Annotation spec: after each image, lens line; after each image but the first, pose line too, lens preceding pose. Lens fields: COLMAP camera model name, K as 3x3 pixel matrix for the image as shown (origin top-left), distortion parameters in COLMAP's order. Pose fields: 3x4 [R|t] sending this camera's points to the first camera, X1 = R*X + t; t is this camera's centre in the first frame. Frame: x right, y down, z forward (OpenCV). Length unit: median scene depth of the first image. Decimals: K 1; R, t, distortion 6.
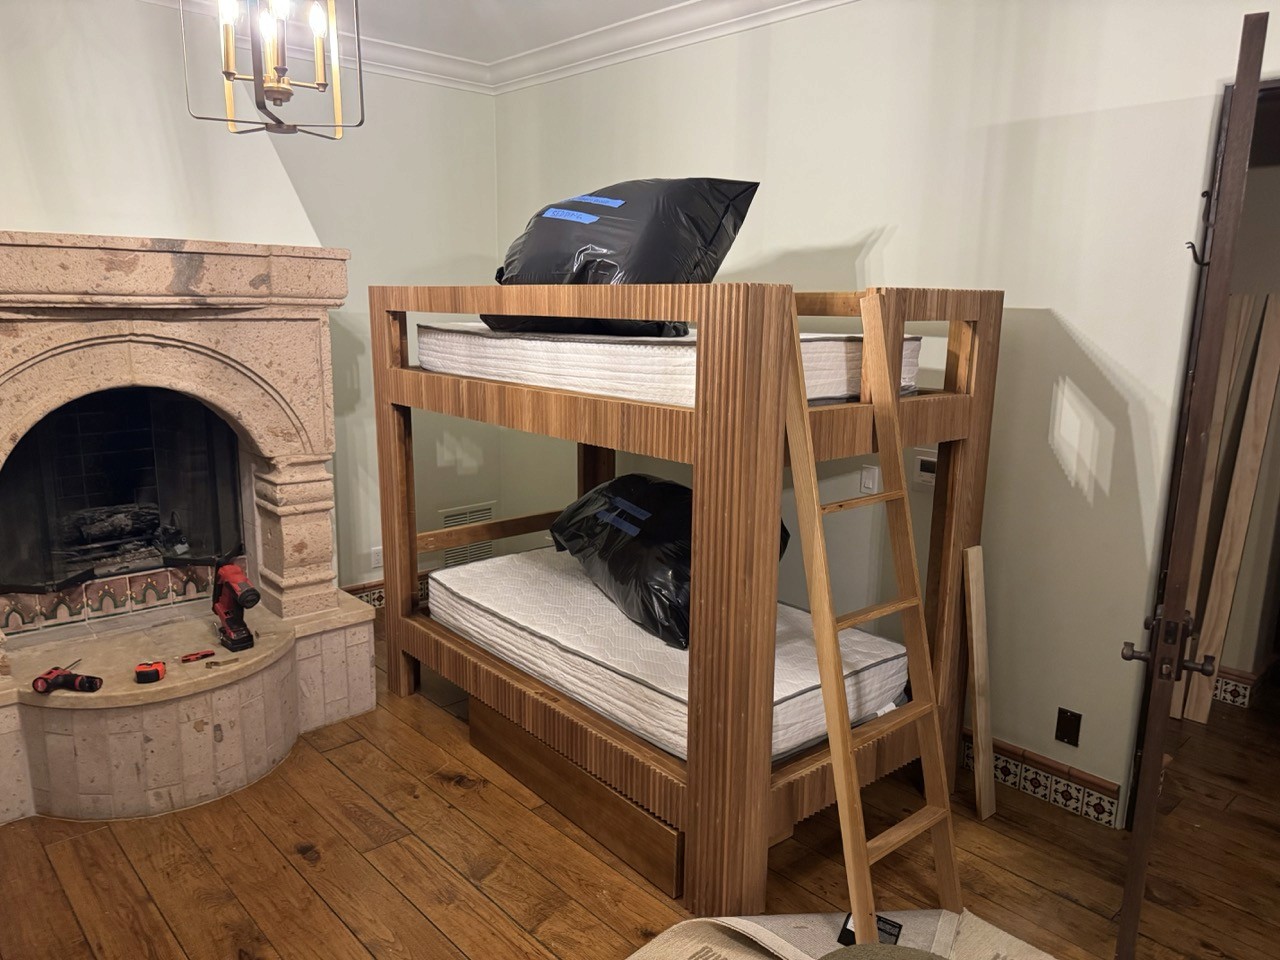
lens RADIAL K [[891.8, 0, 639.5], [0, 891.8, 480.7], [0, 0, 1]] dist [-0.000585, 0.000525]
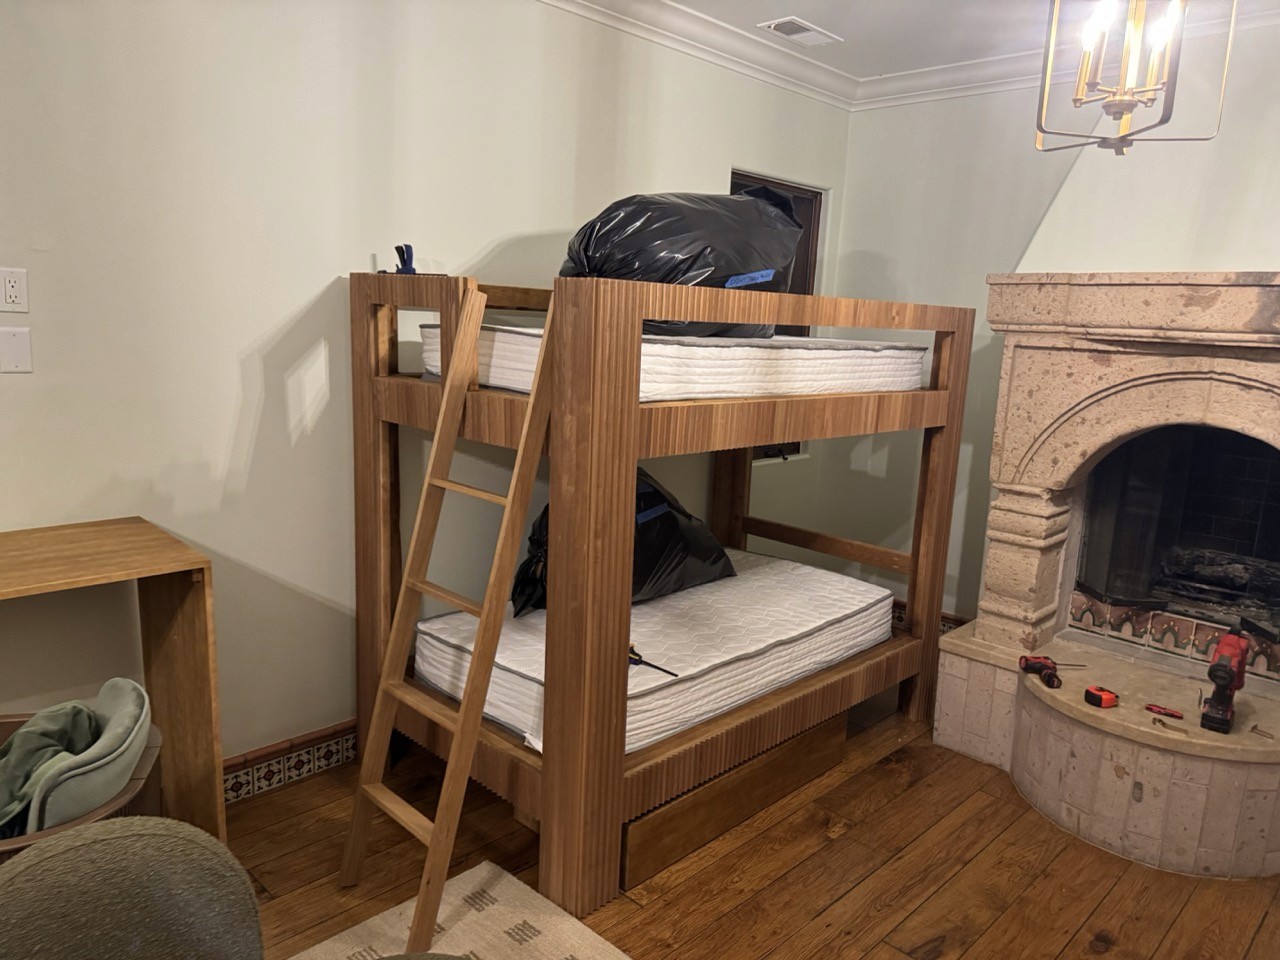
lens RADIAL K [[916.5, 0, 640.5], [0, 916.5, 486.1], [0, 0, 1]] dist [0.008672, -0.006991]
pose [[0.068505, 0.175519, -0.982090, 0.389014], [-0.234678, 0.959615, 0.155133, -0.053926], [0.969656, 0.219847, 0.106929, 0.316436]]
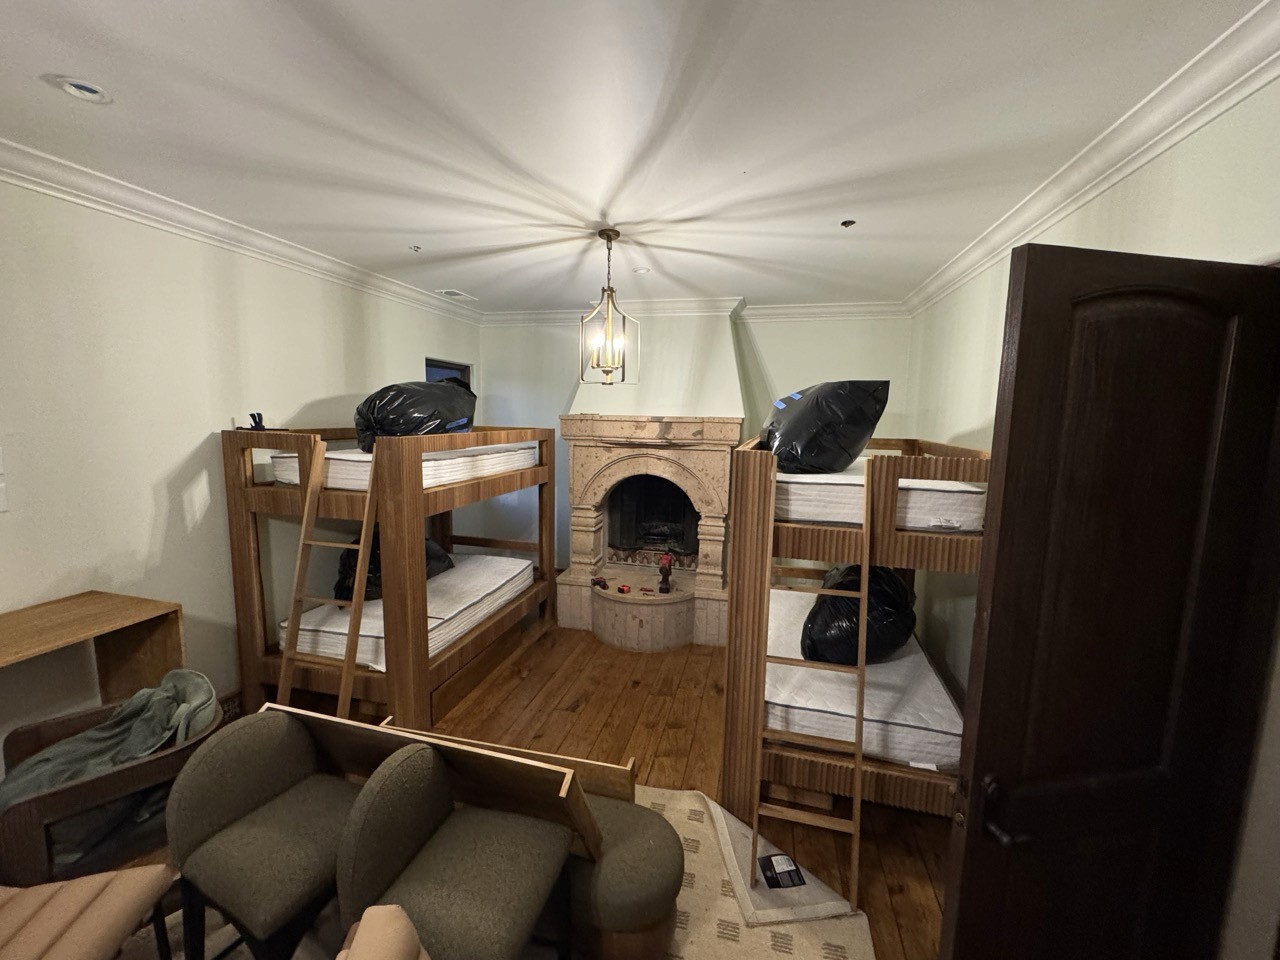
lens RADIAL K [[526.0, 0, 641.7], [0, 526.0, 480.3], [0, 0, 1]] dist [-0.000152, -0.000121]
pose [[0.571683, 0.099204, -0.814455, 0.619160], [-0.170568, 0.985346, 0.000295, -0.089469], [0.802549, 0.138751, 0.580227, 0.146622]]
